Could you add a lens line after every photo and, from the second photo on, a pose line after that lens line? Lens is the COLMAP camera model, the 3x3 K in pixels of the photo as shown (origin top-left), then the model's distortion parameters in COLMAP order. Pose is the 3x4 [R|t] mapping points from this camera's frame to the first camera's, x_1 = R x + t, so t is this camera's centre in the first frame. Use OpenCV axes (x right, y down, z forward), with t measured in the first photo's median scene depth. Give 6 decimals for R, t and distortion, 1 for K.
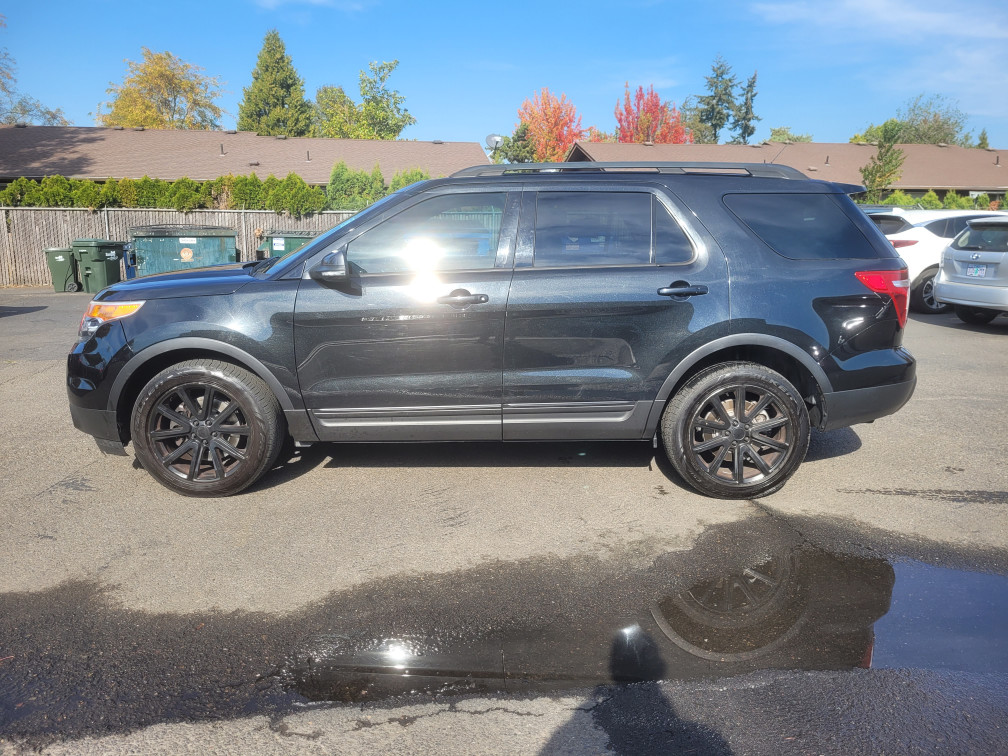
lens RADIAL K [[761.8, 0, 492.5], [0, 761.8, 380.5], [0, 0, 1]] dist [0.053079, -0.052759]
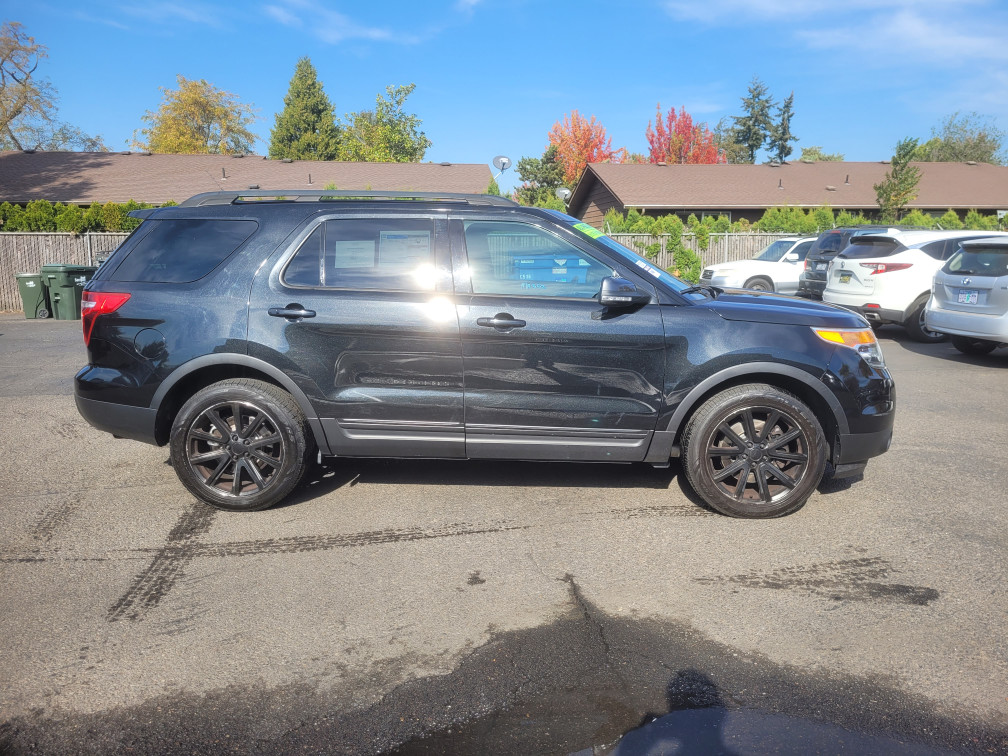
lens RADIAL K [[760.1, 0, 509.2], [0, 760.1, 374.7], [0, 0, 1]] dist [0.051159, -0.049819]
pose [[0.999272, 0.001888, -0.038092, 0.060312], [-0.003182, 0.999419, -0.033938, -0.009193], [0.038006, 0.034034, 0.998698, 0.039236]]
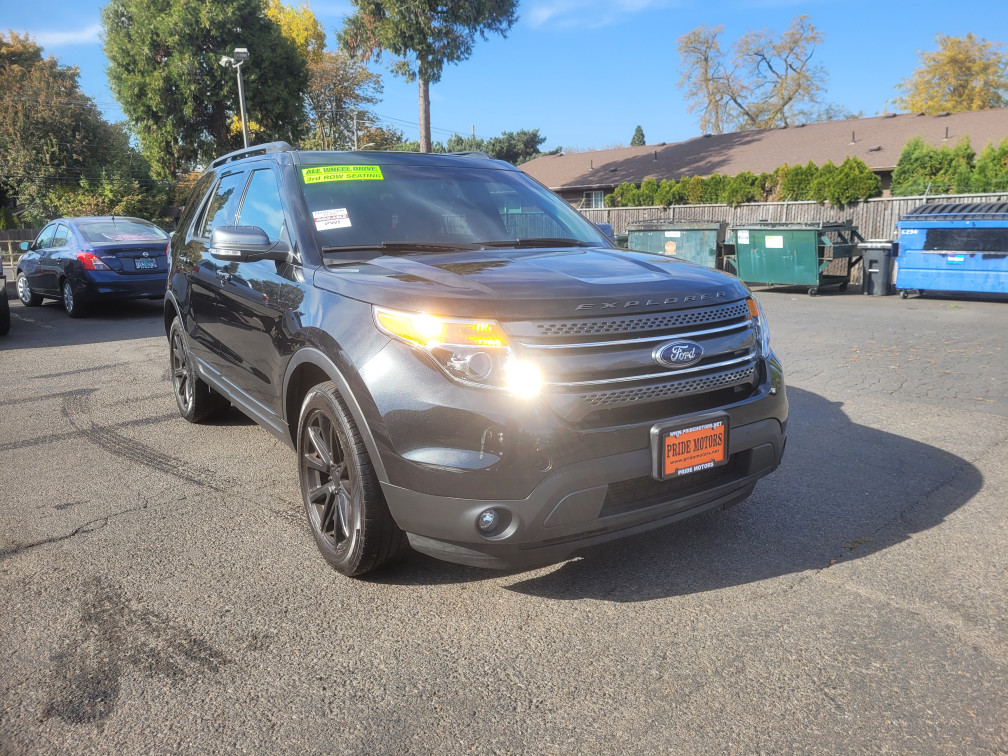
lens RADIAL K [[762.8, 0, 527.6], [0, 762.8, 368.8], [0, 0, 1]] dist [0.055595, -0.054022]
pose [[0.560759, 0.141734, -0.815758, 0.252985], [-0.151859, 0.986132, 0.066947, -0.030556], [0.813934, 0.086339, 0.574507, 0.189497]]
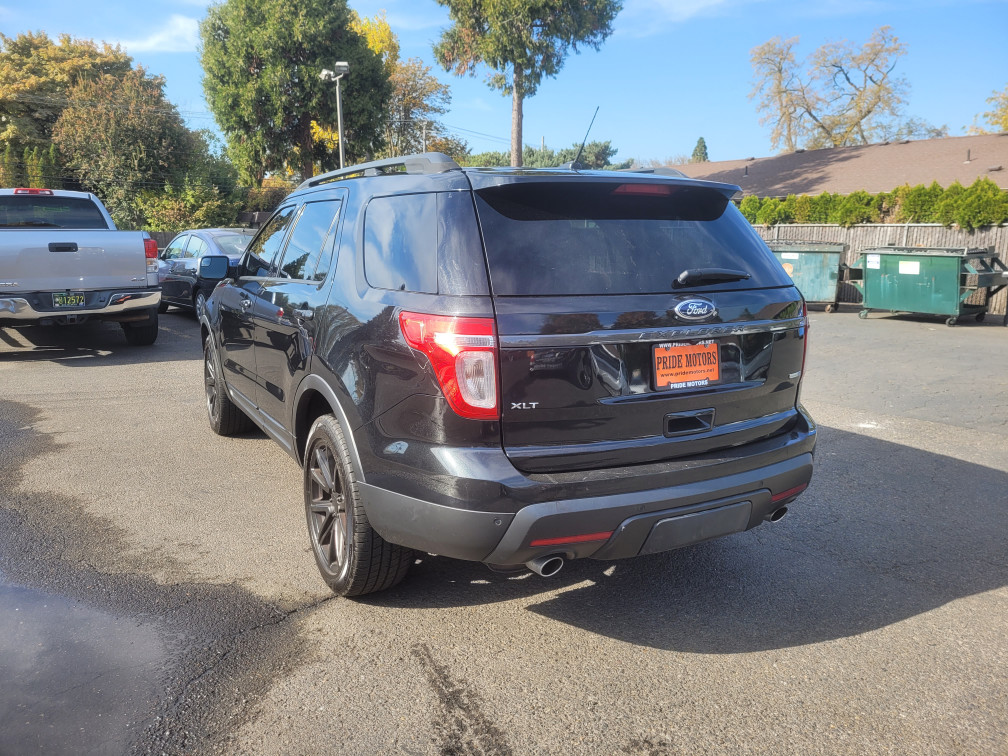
lens RADIAL K [[760.1, 0, 509.2], [0, 760.1, 374.7], [0, 0, 1]] dist [0.051159, -0.049819]
pose [[0.487117, 0.158171, -0.858894, 0.210840], [-0.181644, 0.980305, 0.077511, -0.030271], [0.854238, 0.118256, 0.506254, 0.149179]]
